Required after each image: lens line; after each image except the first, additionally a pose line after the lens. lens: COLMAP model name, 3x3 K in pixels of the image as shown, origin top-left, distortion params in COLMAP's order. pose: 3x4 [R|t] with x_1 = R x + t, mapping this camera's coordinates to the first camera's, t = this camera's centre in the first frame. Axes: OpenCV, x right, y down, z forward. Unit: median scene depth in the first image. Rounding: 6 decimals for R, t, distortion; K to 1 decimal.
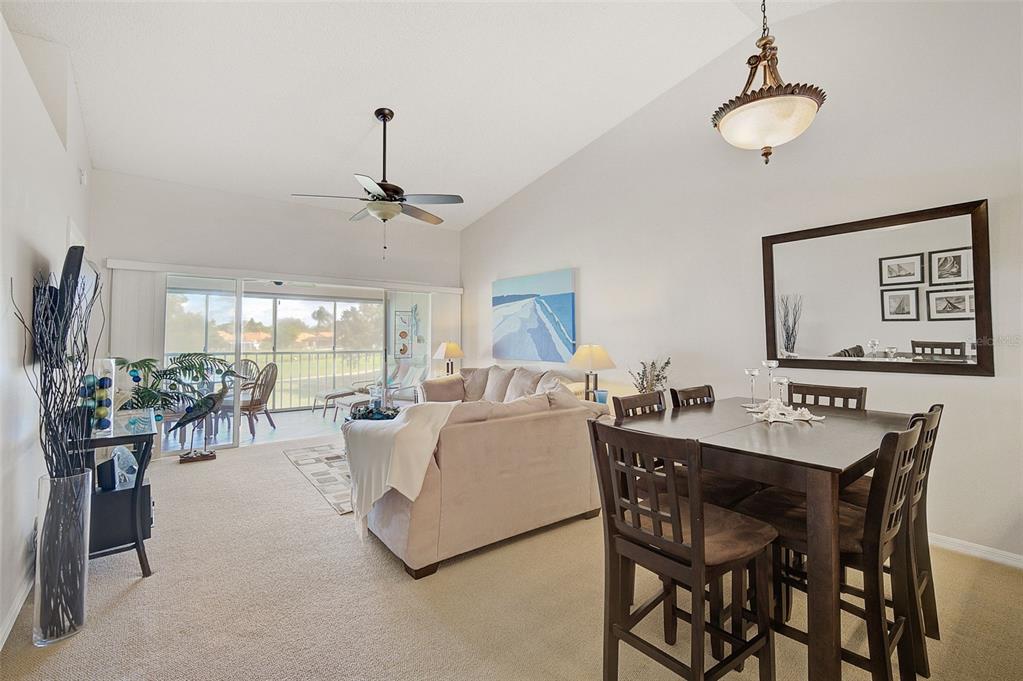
lens RADIAL K [[445.8, 0, 513.4], [0, 445.8, 321.9], [0, 0, 1]] dist [-0.000663, 0.000072]
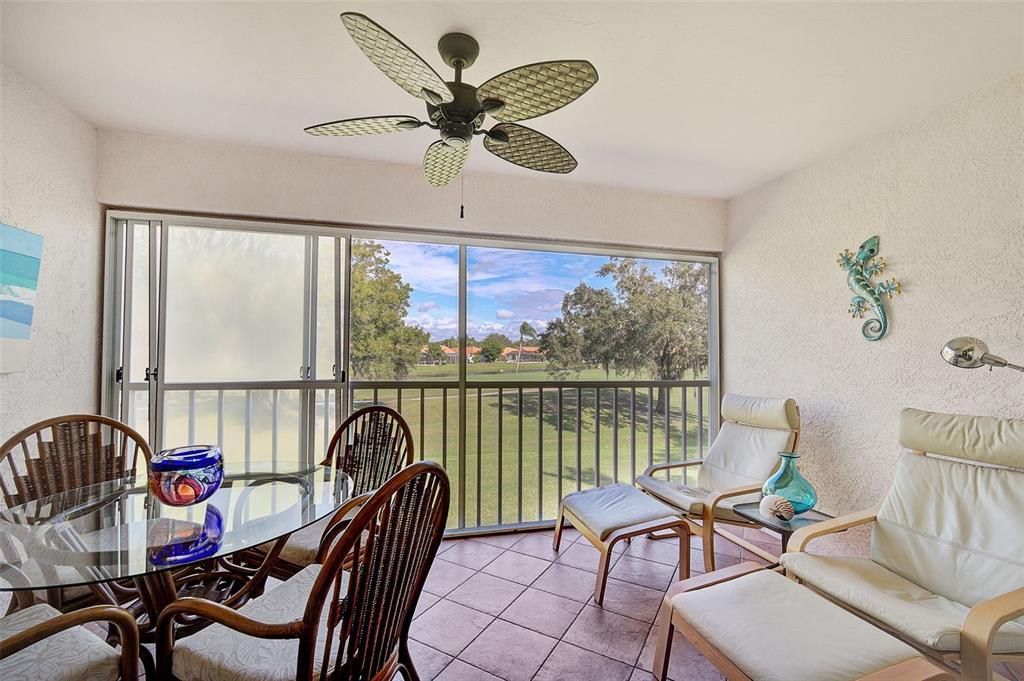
lens RADIAL K [[442.5, 0, 511.6], [0, 442.5, 339.2], [0, 0, 1]] dist [-0.001154, 0.000241]
pose [[0.908793, -0.003200, -0.417235, -0.506332], [0.005150, 0.999980, 0.003547, 0.043320], [0.417215, -0.005373, 0.908792, 1.004645]]
